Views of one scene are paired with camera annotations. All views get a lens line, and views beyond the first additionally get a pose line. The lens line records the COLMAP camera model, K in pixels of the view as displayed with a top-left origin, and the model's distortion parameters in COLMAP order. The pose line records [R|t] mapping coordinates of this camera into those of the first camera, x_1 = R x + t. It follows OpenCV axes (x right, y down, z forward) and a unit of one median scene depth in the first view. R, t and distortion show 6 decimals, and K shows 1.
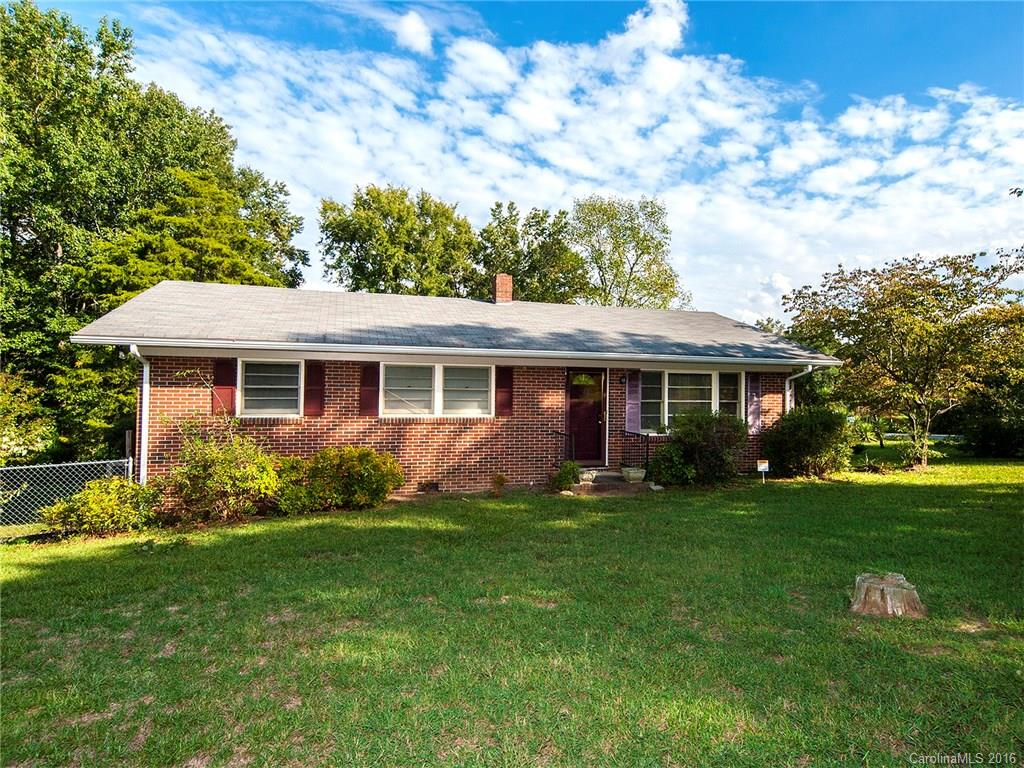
lens RADIAL K [[592.4, 0, 515.3], [0, 592.4, 381.8], [0, 0, 1]] dist [-0.004245, -0.001378]
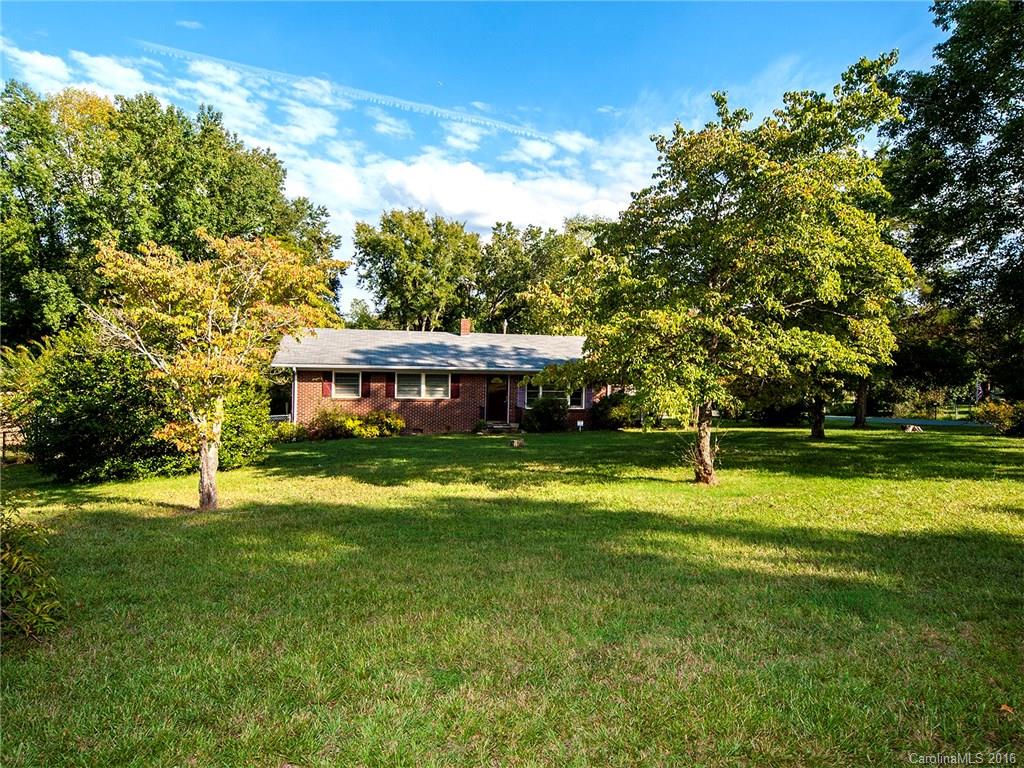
lens RADIAL K [[658.5, 0, 510.4], [0, 658.5, 386.4], [0, 0, 1]] dist [0.003626, 0.000672]
pose [[0.997408, 0.010092, -0.071246, 0.096462], [-0.007316, 0.999208, 0.039119, -0.020564], [0.071584, -0.038496, 0.996691, -0.361443]]
